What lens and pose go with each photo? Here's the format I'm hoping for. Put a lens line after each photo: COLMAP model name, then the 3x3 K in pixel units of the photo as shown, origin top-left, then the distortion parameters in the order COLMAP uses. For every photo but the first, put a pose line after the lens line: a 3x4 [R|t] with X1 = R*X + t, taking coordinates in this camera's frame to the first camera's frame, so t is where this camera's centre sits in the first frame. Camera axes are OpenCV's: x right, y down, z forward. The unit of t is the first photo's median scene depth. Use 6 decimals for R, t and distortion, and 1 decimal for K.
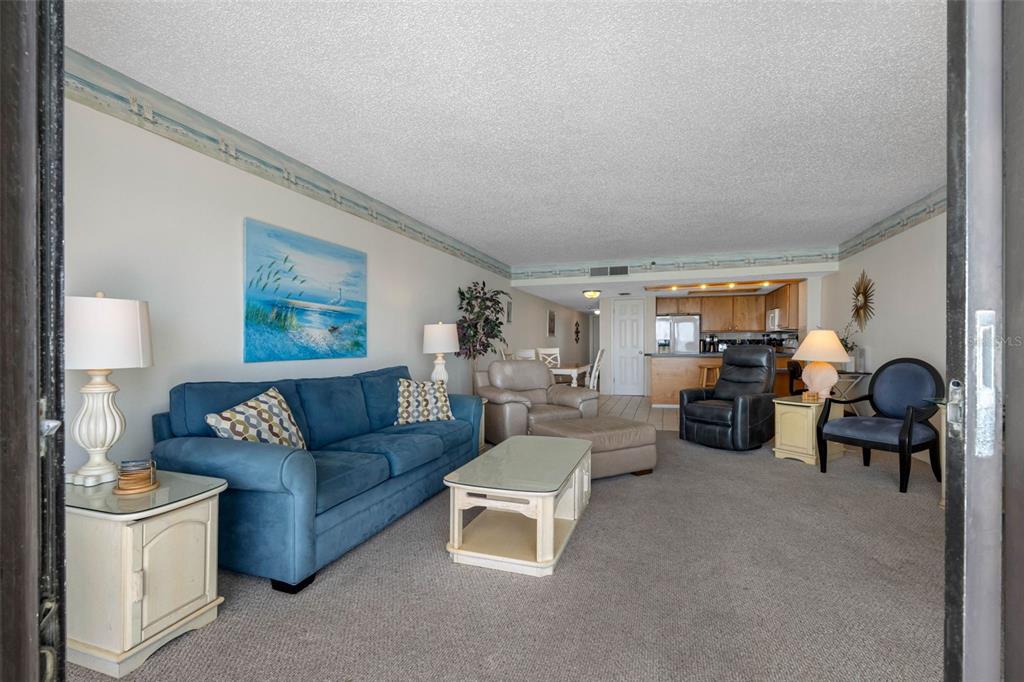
lens RADIAL K [[458.2, 0, 511.2], [0, 458.2, 345.0], [0, 0, 1]] dist [-0.004487, -0.000179]
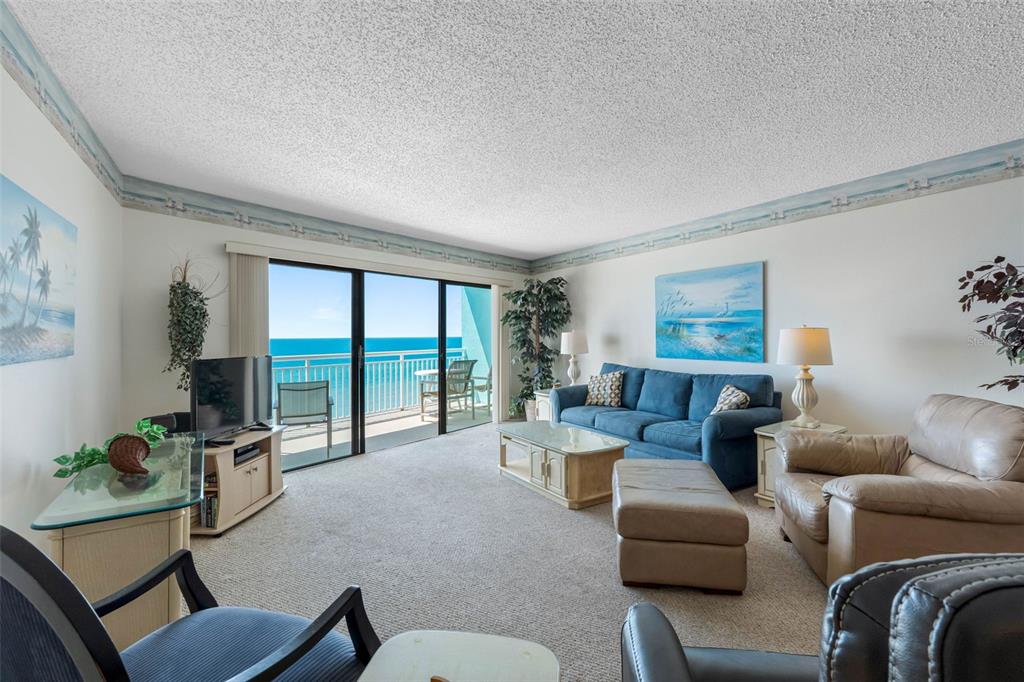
lens RADIAL K [[456.0, 0, 511.7], [0, 456.0, 334.9], [0, 0, 1]] dist [-0.004296, -0.000398]
pose [[-0.638937, 0.010926, -0.769181, 0.838880], [0.008512, 0.999938, 0.007133, -0.048824], [0.769212, -0.001990, -0.638991, 1.239262]]
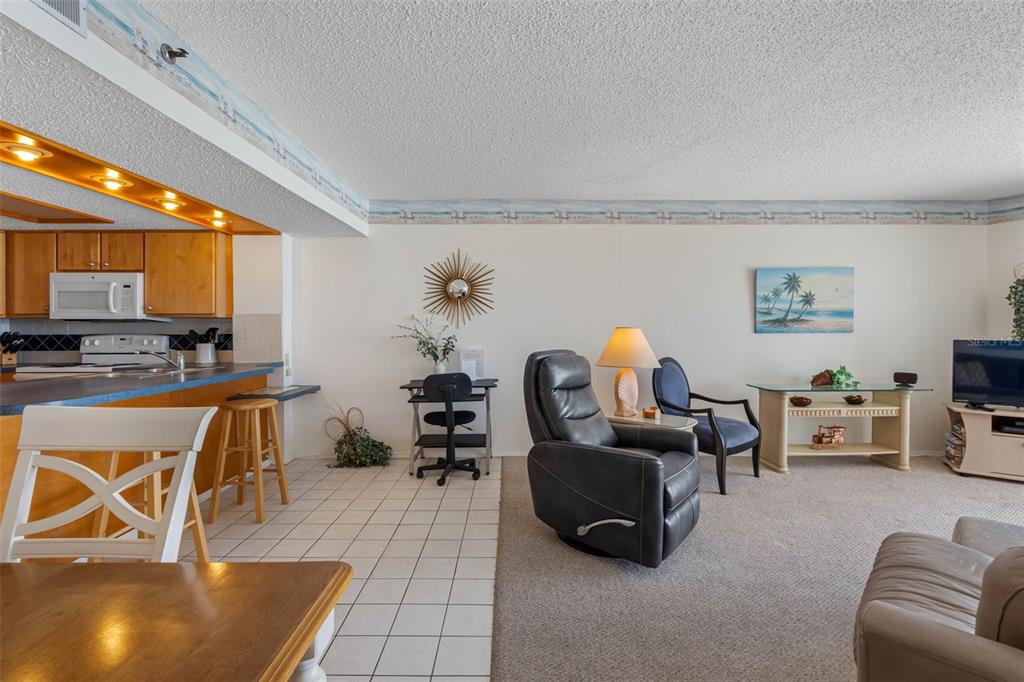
lens RADIAL K [[458.6, 0, 512.3], [0, 458.6, 337.8], [0, 0, 1]] dist [-0.003278, 0.000128]
pose [[-0.328571, -0.010494, 0.944421, -0.002996], [0.005969, 0.999895, 0.013187, -0.031036], [-0.944460, 0.009970, -0.328474, 1.609842]]
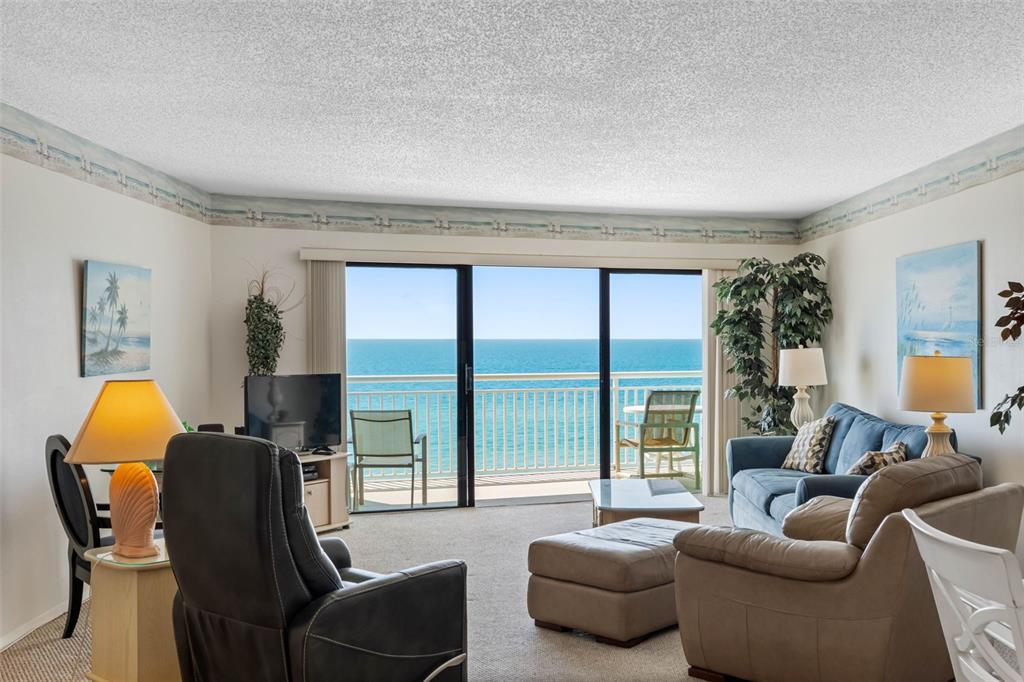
lens RADIAL K [[1029.4, 0, 512.4], [0, 1029.4, 358.2], [0, 0, 1]] dist [0.003896, -0.003532]
pose [[-0.951869, 0.011775, -0.306279, 0.710537], [0.003599, 0.999622, 0.027246, -0.083489], [0.306485, 0.024832, -0.951552, 2.157172]]
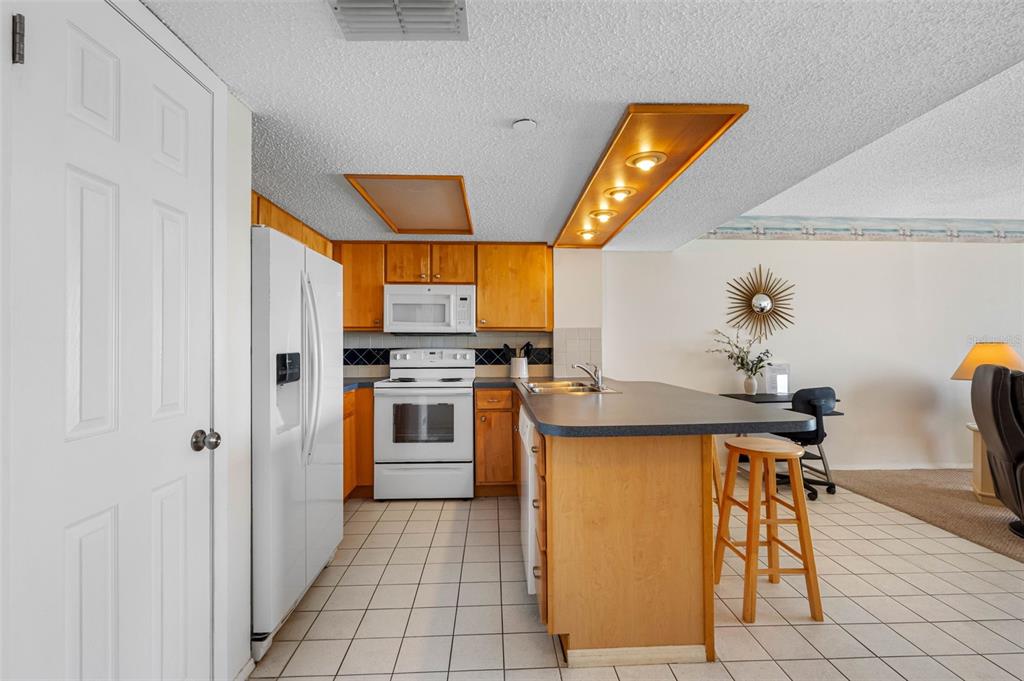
lens RADIAL K [[455.6, 0, 511.3], [0, 455.6, 338.5], [0, 0, 1]] dist [-0.006900, -0.000007]
pose [[-0.362210, 0.017512, 0.931932, 0.269843], [0.003690, 0.999843, -0.017354, -0.033629], [-0.932089, -0.002847, -0.362218, 2.314162]]
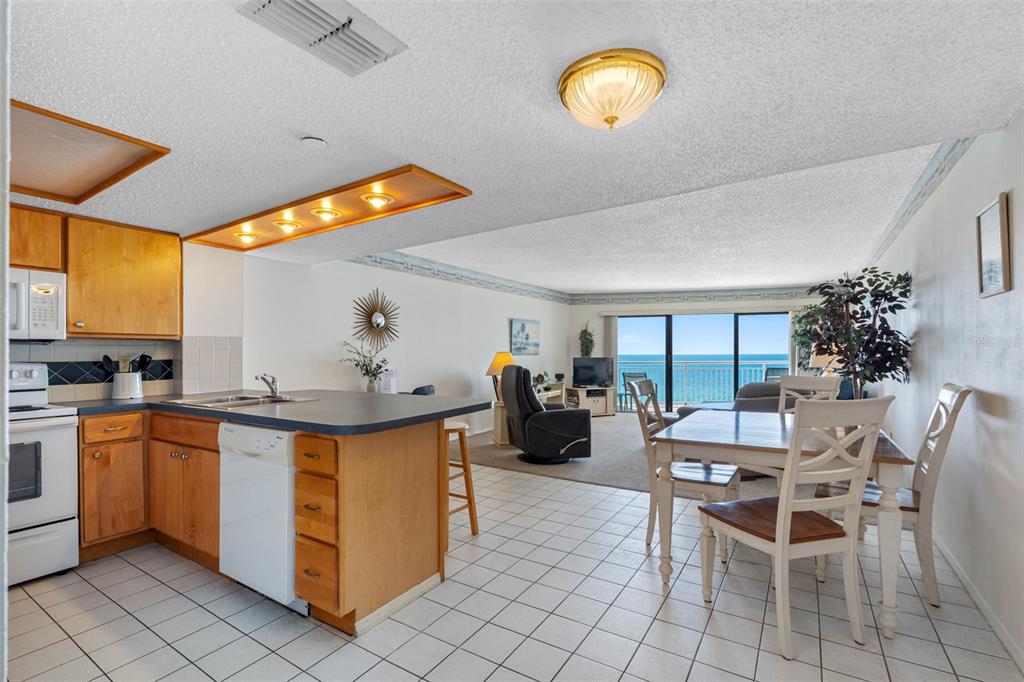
lens RADIAL K [[453.5, 0, 510.9], [0, 453.5, 356.4], [0, 0, 1]] dist [-0.000430, -0.000112]
pose [[-0.969306, 0.009681, 0.245669, 0.371409], [0.012075, 0.999893, 0.008237, -0.035316], [-0.245563, 0.010951, -0.969319, 2.537768]]
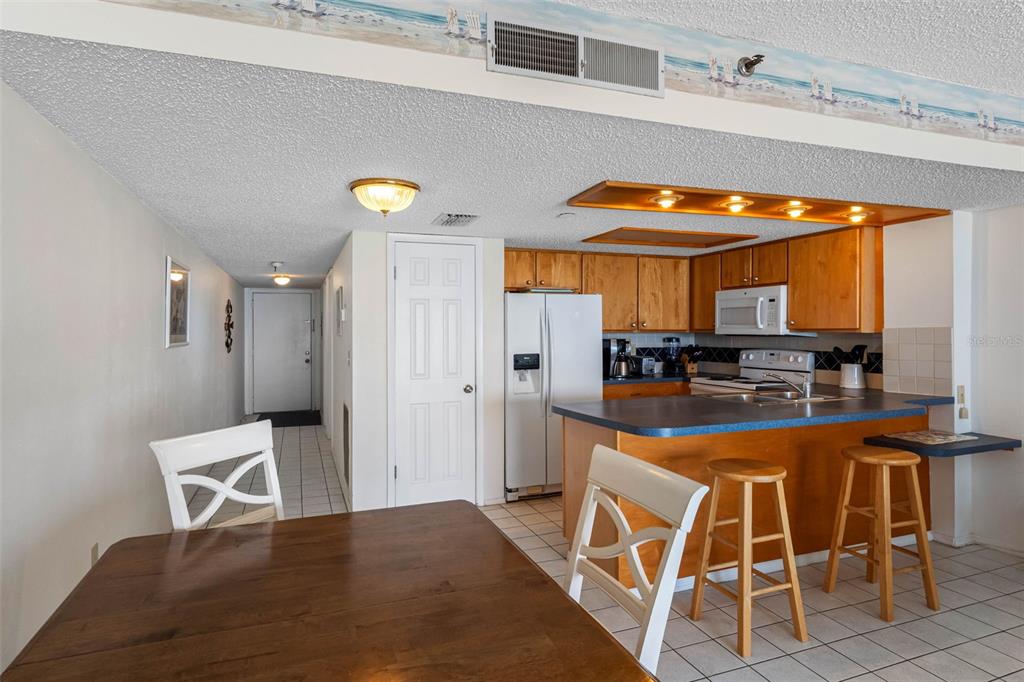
lens RADIAL K [[560.6, 0, 507.8], [0, 560.6, 331.5], [0, 0, 1]] dist [0.000152, -0.000469]
pose [[0.774247, -0.002422, 0.632879, 0.052561], [0.005256, 0.999983, -0.002603, -0.069476], [-0.632862, 0.005342, 0.774246, 1.522514]]
